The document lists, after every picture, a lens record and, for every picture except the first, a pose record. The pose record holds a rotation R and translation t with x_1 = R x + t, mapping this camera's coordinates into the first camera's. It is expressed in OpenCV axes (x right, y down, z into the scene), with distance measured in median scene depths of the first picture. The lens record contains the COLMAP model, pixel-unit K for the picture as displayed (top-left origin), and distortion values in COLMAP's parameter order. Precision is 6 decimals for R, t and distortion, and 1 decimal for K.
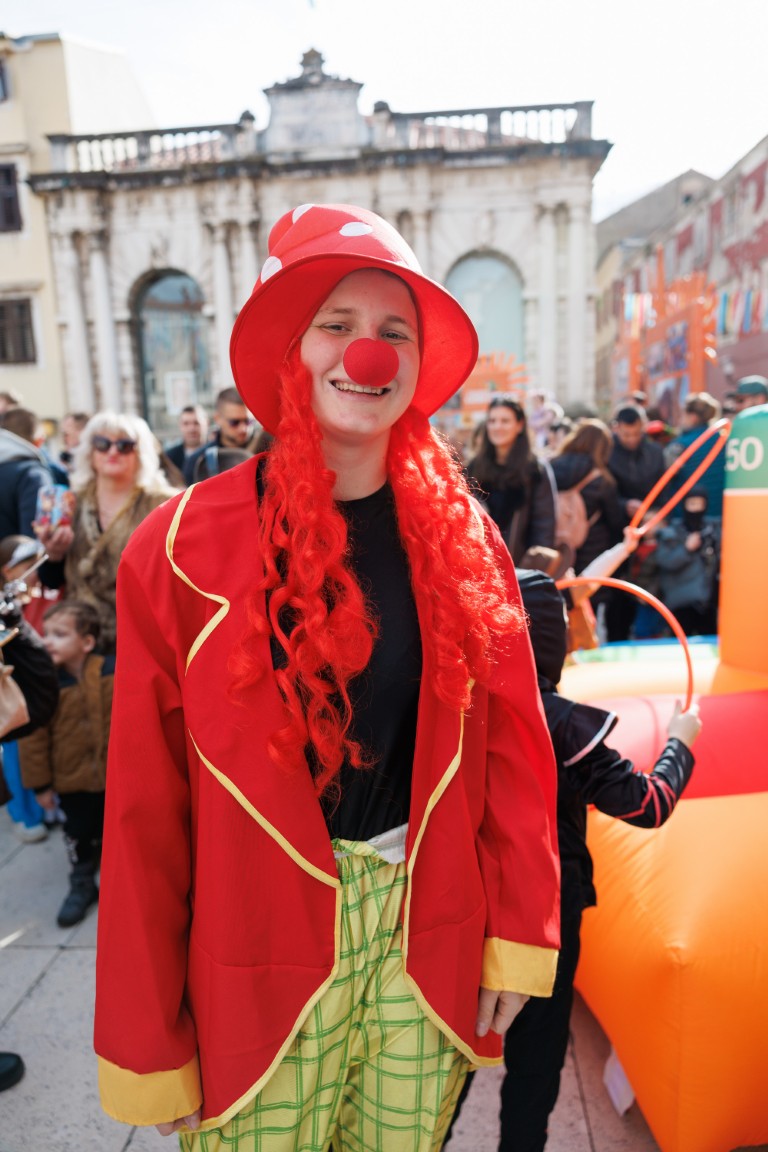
lens RADIAL K [[772.0, 0, 383.2], [0, 772.0, 575.8], [0, 0, 1]] dist [0.011480, 0.005586]
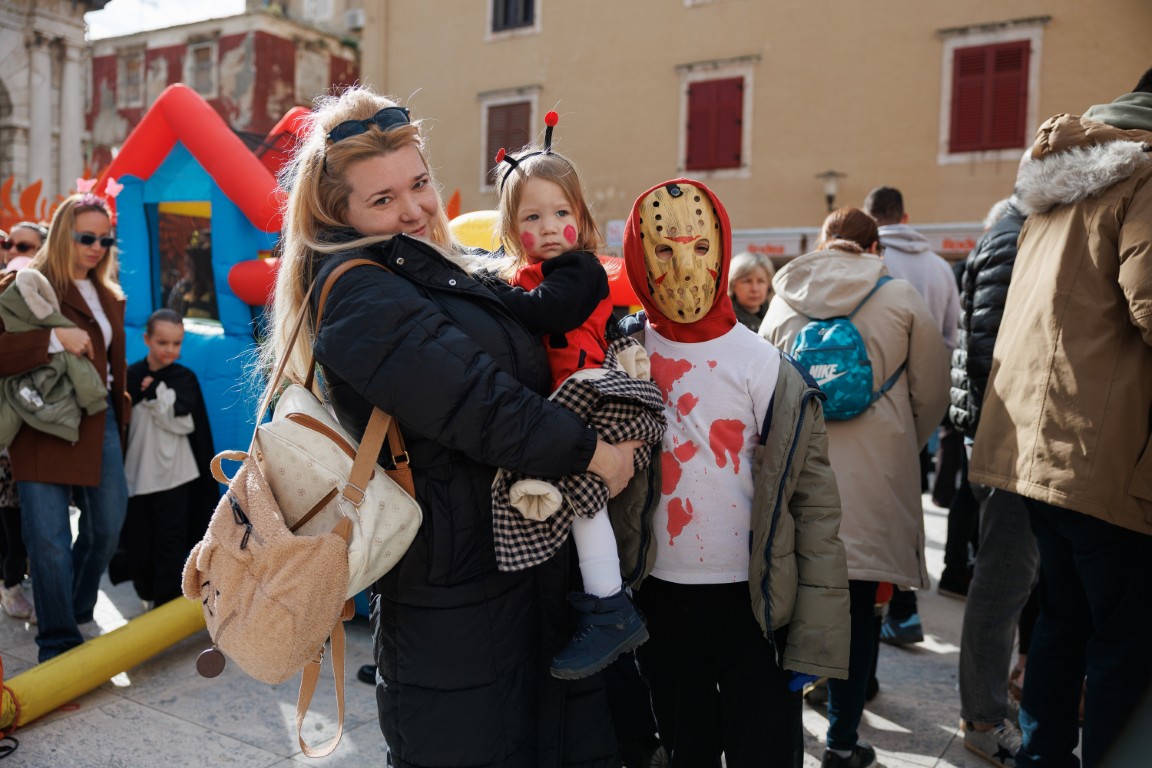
lens RADIAL K [[1007.2, 0, 579.9], [0, 1007.2, 373.2], [0, 0, 1]] dist [0.005514, 0.012141]
pose [[0.460436, 0.025092, 0.887338, -0.550521], [0.077307, 0.994669, -0.068242, 0.056783], [-0.884320, 0.100018, 0.456042, -0.081097]]
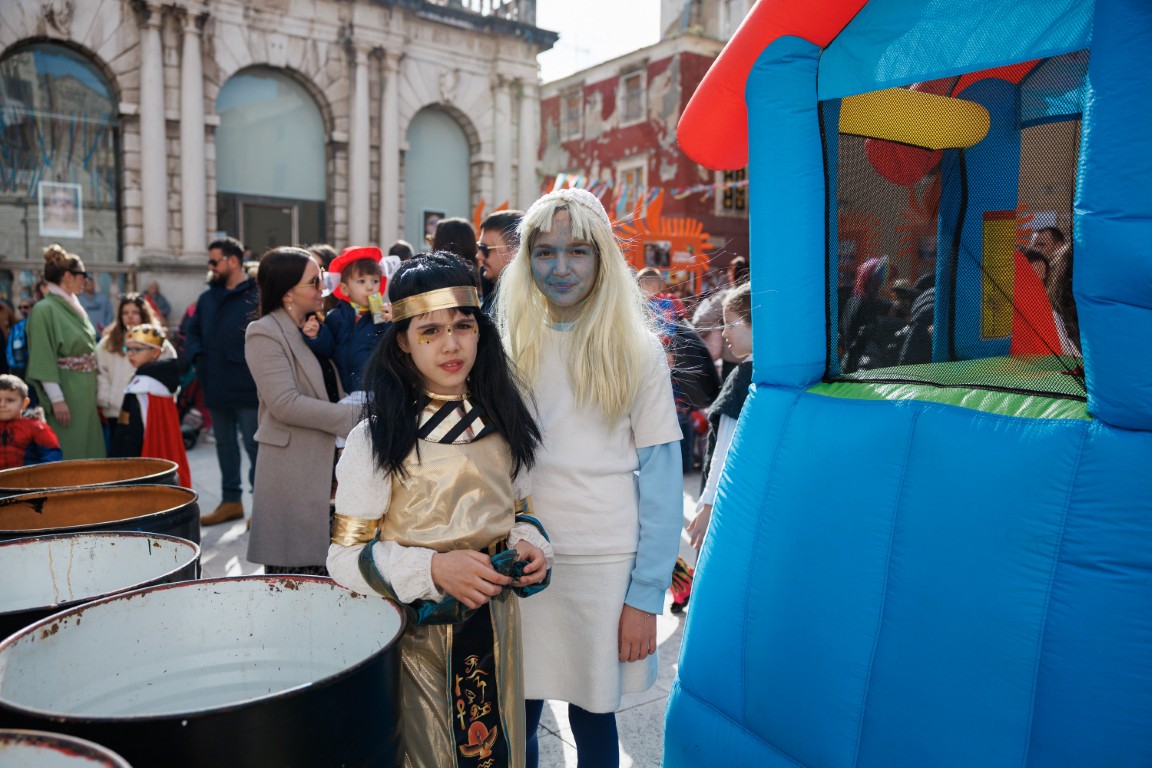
lens RADIAL K [[891.2, 0, 578.3], [0, 891.2, 374.9], [0, 0, 1]] dist [-0.005442, 0.005682]
pose [[0.770534, 0.014172, 0.637242, -0.458517], [0.053144, 0.994843, -0.086384, 0.024474], [-0.635180, 0.100427, 0.765807, 0.065296]]
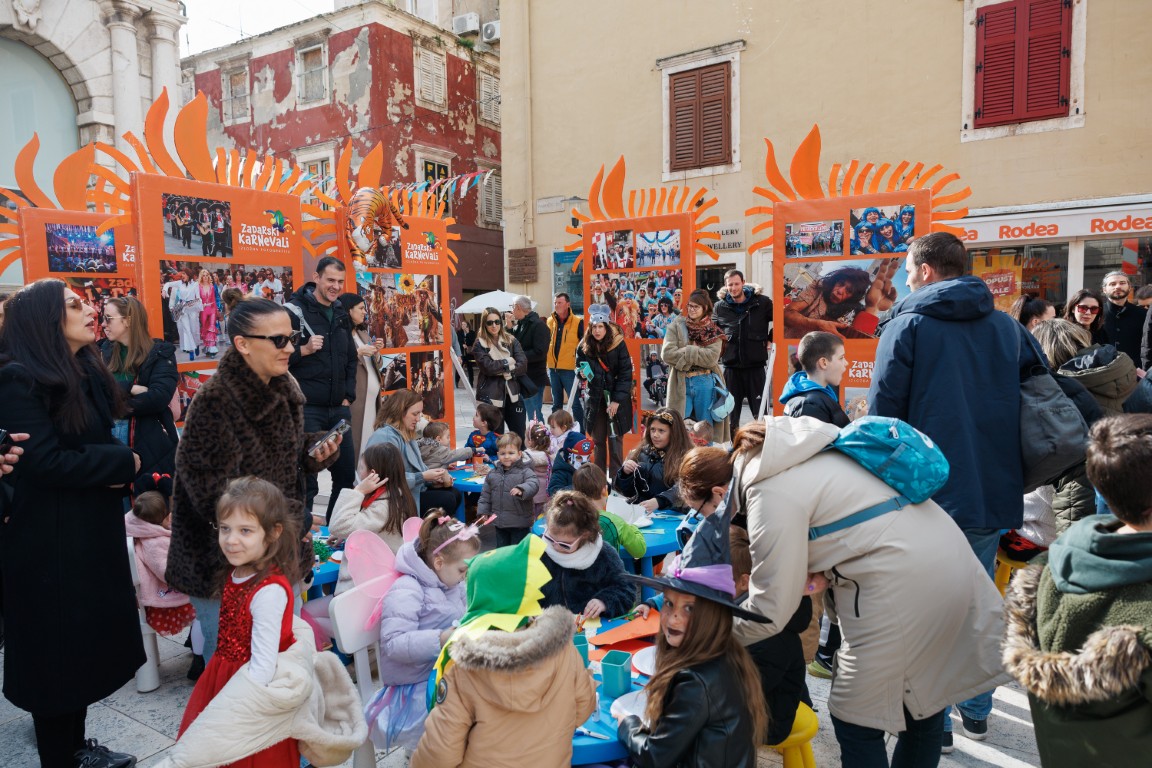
lens RADIAL K [[772.0, 0, 573.3], [0, 772.0, 381.5], [0, 0, 1]] dist [0.011480, 0.005586]
pose [[0.479843, -0.021117, 0.877100, -0.240903], [0.121477, 0.991681, -0.042581, -0.037657], [-0.868904, 0.126979, 0.478416, 0.309893]]
